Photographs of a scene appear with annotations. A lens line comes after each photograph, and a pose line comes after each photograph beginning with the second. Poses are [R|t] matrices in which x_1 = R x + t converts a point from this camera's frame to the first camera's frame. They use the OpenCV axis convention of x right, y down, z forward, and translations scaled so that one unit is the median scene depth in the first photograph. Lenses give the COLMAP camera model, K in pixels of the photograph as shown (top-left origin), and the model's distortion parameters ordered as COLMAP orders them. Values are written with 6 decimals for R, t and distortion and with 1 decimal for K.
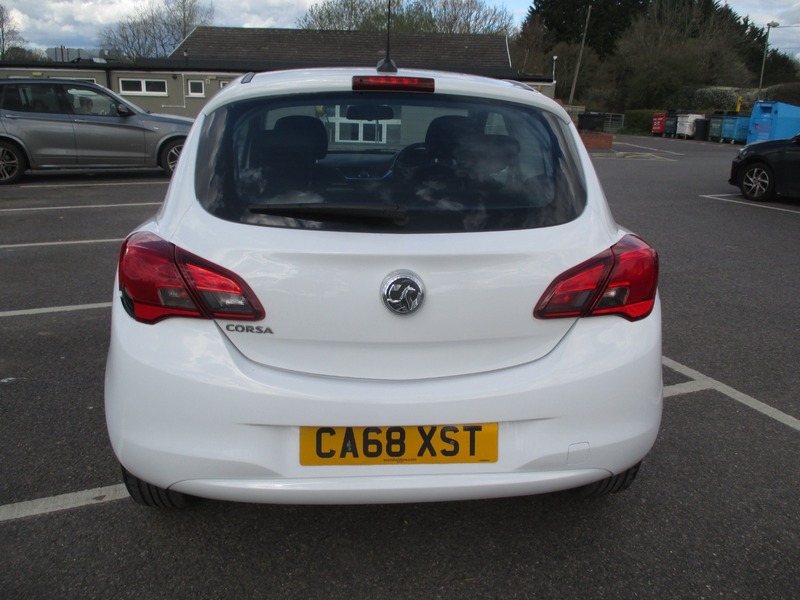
lens RADIAL K [[680.0, 0, 408.6], [0, 680.0, 304.0], [0, 0, 1]] dist [-0.035798, 0.000981]
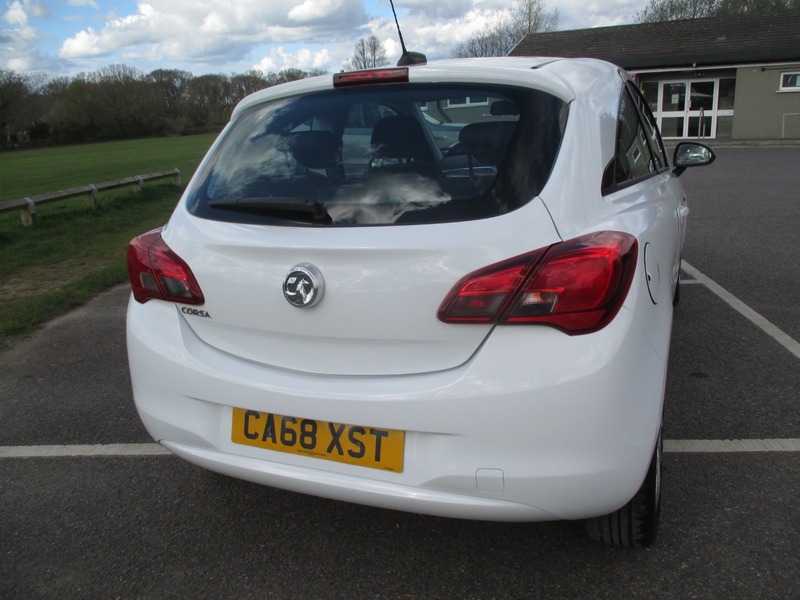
lens RADIAL K [[680.0, 0, 405.1], [0, 680.0, 302.4], [0, 0, 1]] dist [-0.035798, 0.000981]
pose [[0.873049, 0.056646, -0.484331, 0.578862], [-0.060060, 0.998159, 0.008479, -0.009272], [0.483920, 0.021687, 0.874844, 0.184020]]
